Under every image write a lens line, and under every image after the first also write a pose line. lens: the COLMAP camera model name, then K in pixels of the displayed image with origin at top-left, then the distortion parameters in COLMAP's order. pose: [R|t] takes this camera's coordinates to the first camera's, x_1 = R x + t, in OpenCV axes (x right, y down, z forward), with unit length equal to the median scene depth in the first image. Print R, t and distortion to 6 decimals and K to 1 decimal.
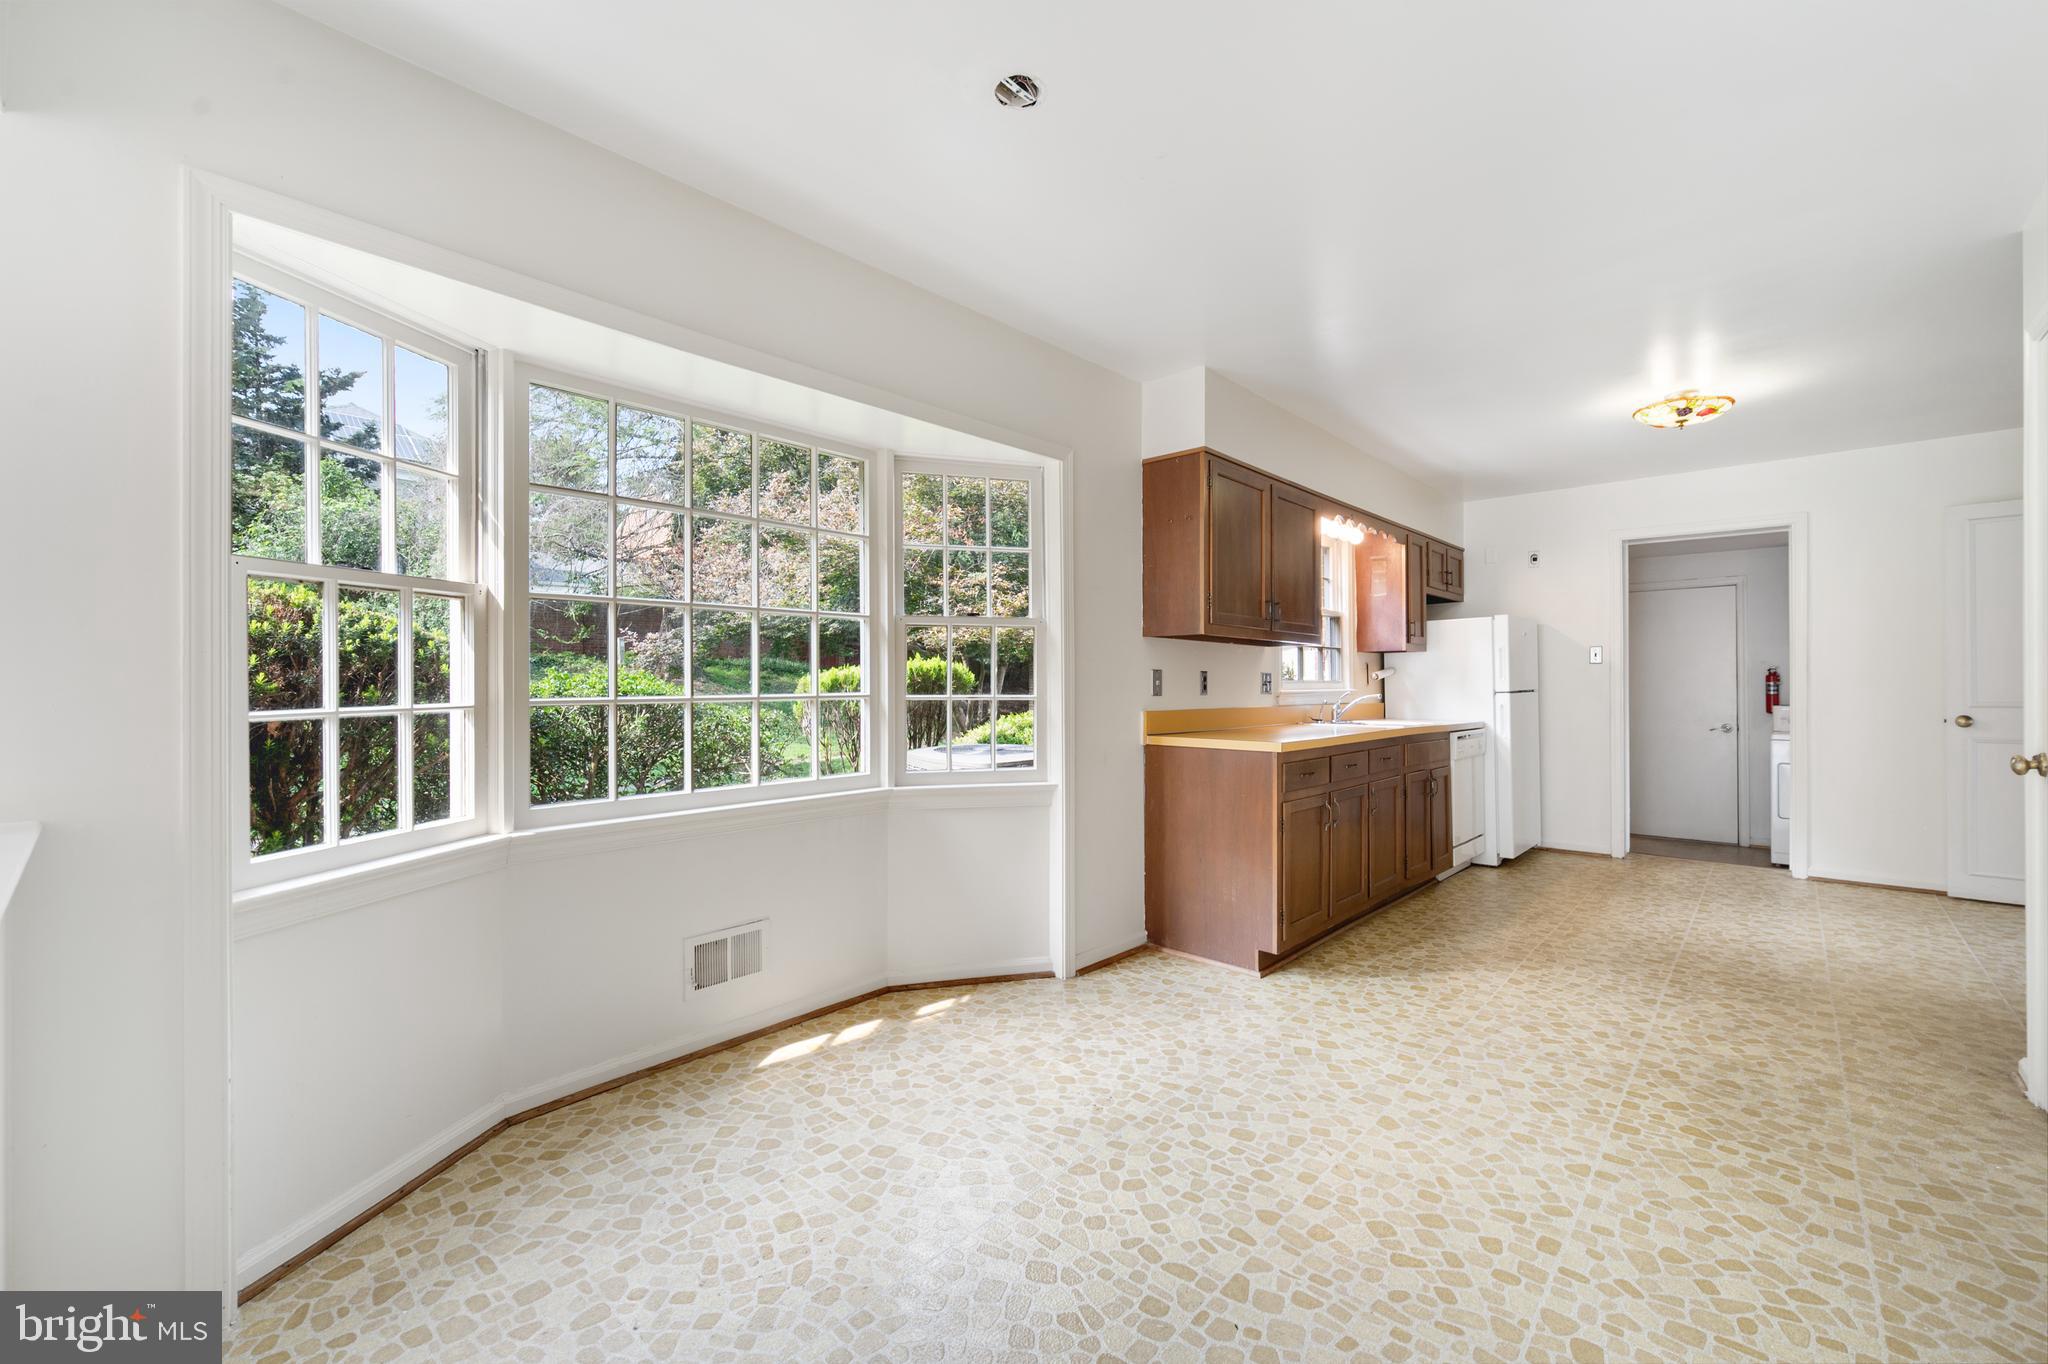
lens RADIAL K [[846.3, 0, 1028.4], [0, 846.3, 682.2], [0, 0, 1]] dist [0.000806, -0.000030]
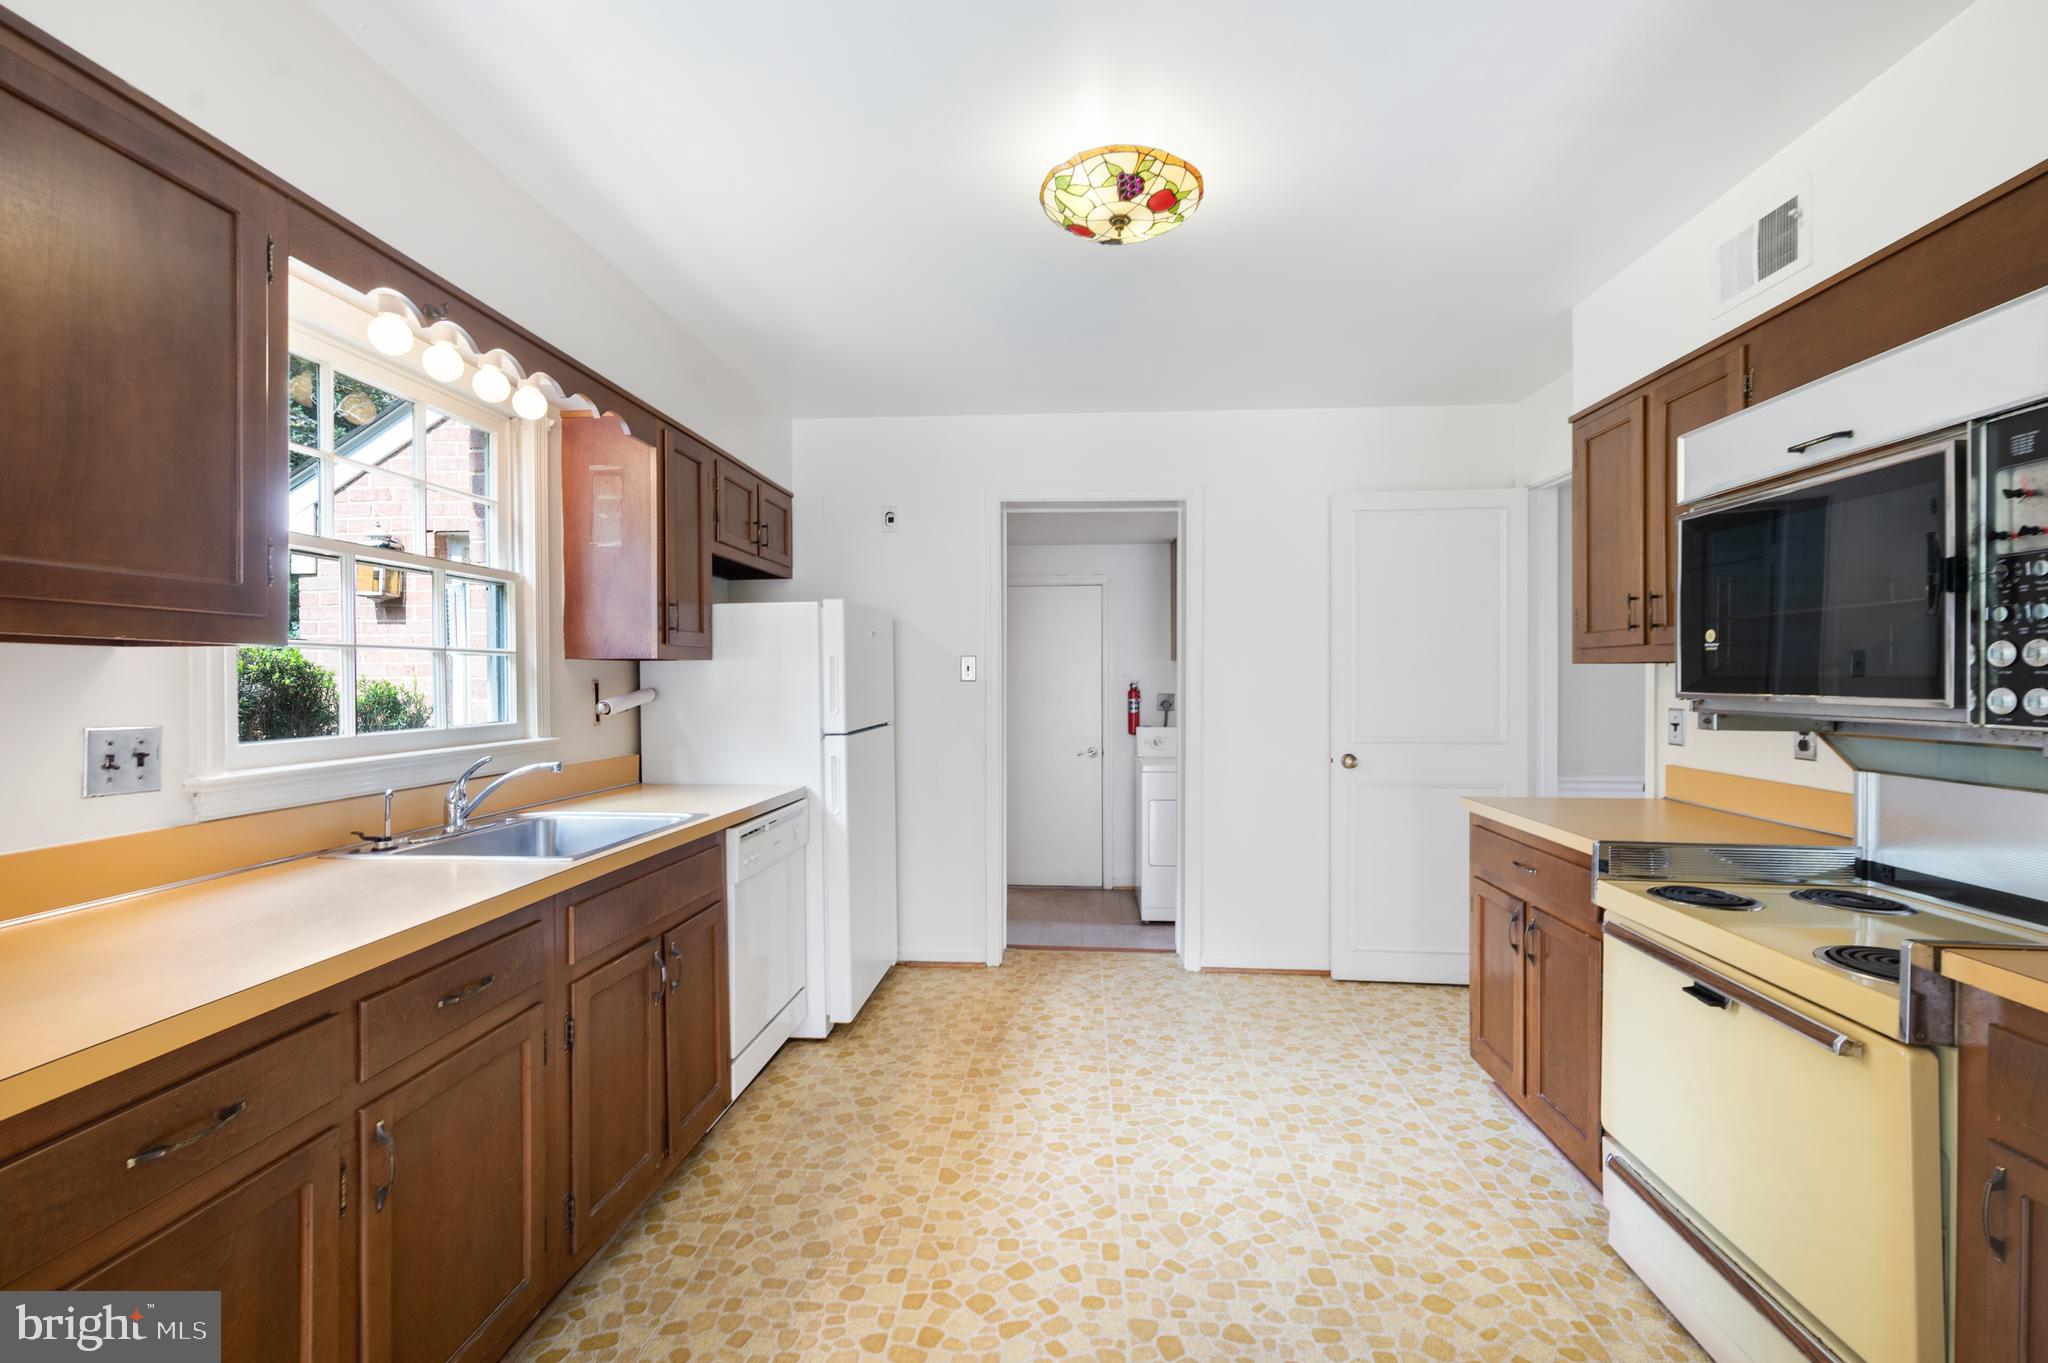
lens RADIAL K [[846.3, 0, 1028.4], [0, 846.3, 681.7], [0, 0, 1]] dist [0.000806, -0.000030]
pose [[0.784085, -0.000659, 0.620653, 0.306439], [-0.004010, 0.999973, 0.006129, -0.027757], [-0.620640, -0.007294, 0.784062, 0.468208]]
